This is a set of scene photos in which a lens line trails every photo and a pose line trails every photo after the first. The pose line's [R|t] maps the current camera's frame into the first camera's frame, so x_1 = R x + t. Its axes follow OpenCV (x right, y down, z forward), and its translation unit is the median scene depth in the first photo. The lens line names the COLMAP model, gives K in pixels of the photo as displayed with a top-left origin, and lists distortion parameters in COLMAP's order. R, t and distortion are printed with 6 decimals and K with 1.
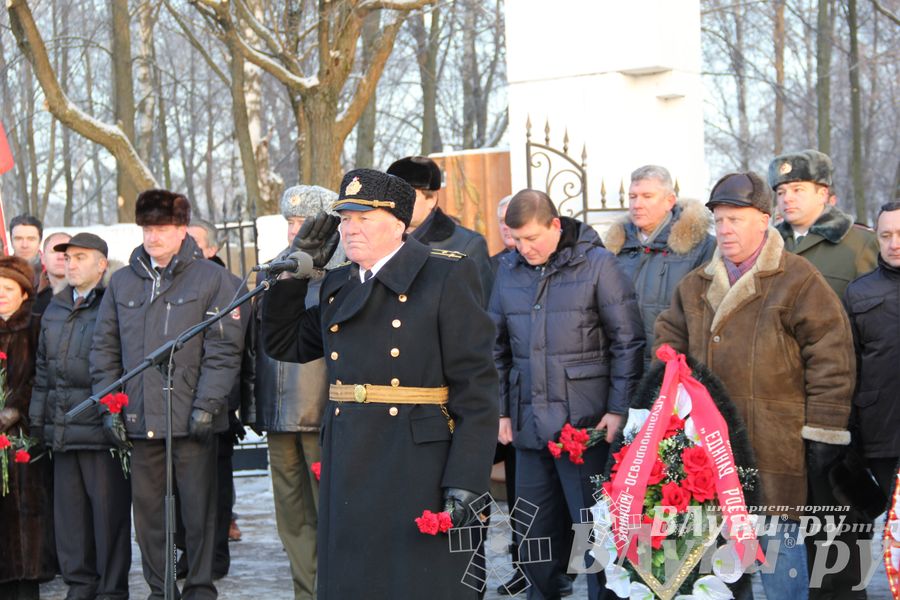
lens RADIAL K [[1735.8, 0, 450.0], [0, 1735.8, 300.0], [0, 0, 1]] dist [0.268980, -0.027416]
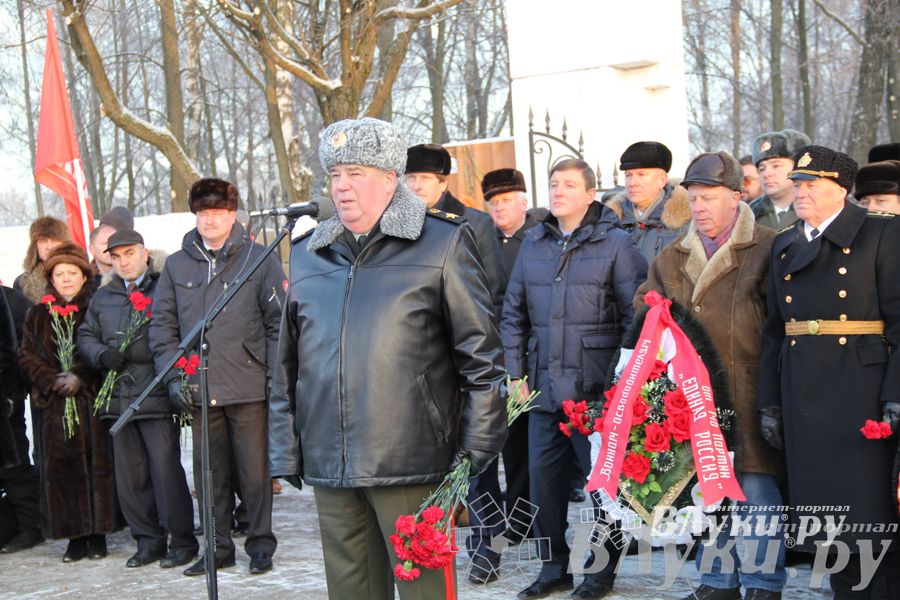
lens RADIAL K [[1735.8, 0, 450.0], [0, 1735.8, 300.0], [0, 0, 1]] dist [0.268980, -0.027416]
pose [[0.999643, -0.021836, -0.015396, 0.011228], [0.022022, 0.999685, 0.012059, 0.003648], [0.015128, -0.012393, 0.999809, -0.158677]]
